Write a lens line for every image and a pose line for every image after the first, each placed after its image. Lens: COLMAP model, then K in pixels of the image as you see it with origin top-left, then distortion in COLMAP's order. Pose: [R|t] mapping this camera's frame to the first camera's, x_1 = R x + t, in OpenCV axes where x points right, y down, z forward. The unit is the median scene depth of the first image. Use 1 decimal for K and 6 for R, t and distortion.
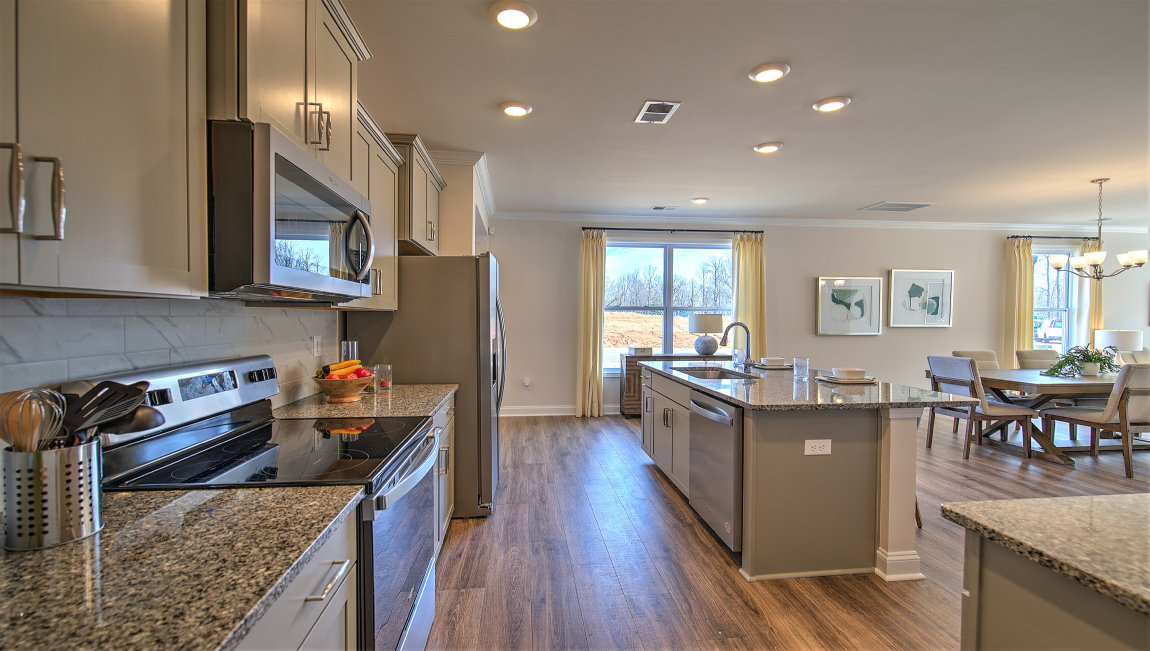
lens RADIAL K [[522.7, 0, 593.5], [0, 522.7, 328.9], [0, 0, 1]] dist [0.001083, 0.000093]
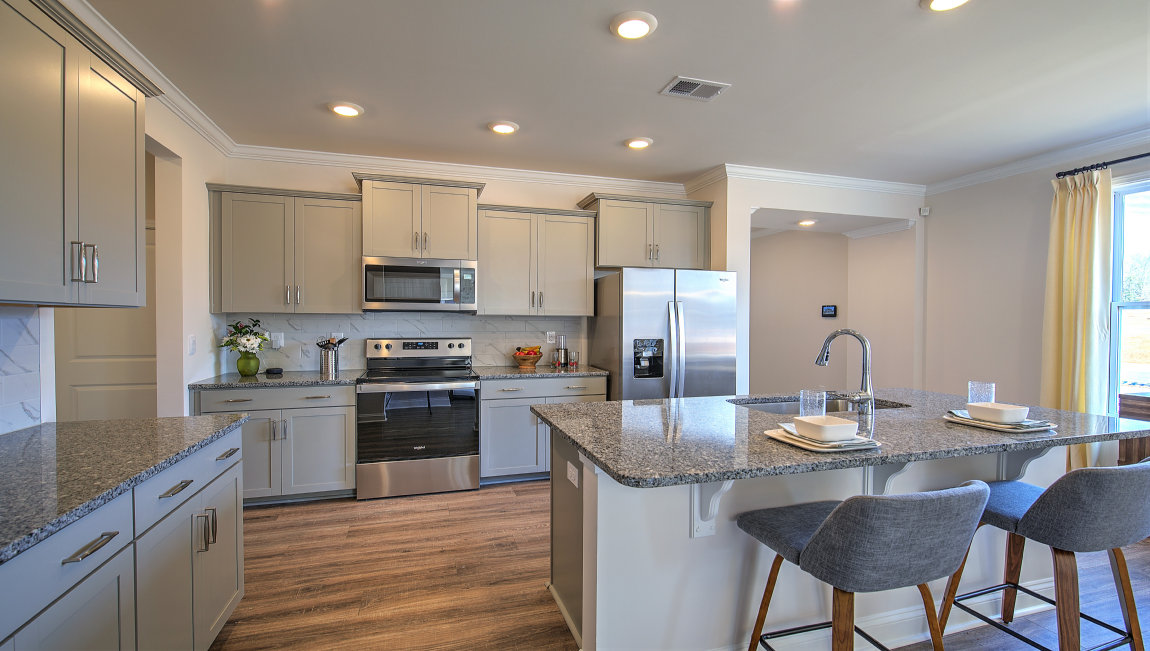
lens RADIAL K [[544.6, 0, 575.0], [0, 544.6, 325.5], [0, 0, 1]] dist [0.000150, -0.000001]
pose [[0.130730, 0.009836, -0.991369, 0.536829], [-0.023337, 0.999704, 0.006841, -0.008467], [0.991143, 0.022242, 0.130921, 0.365075]]
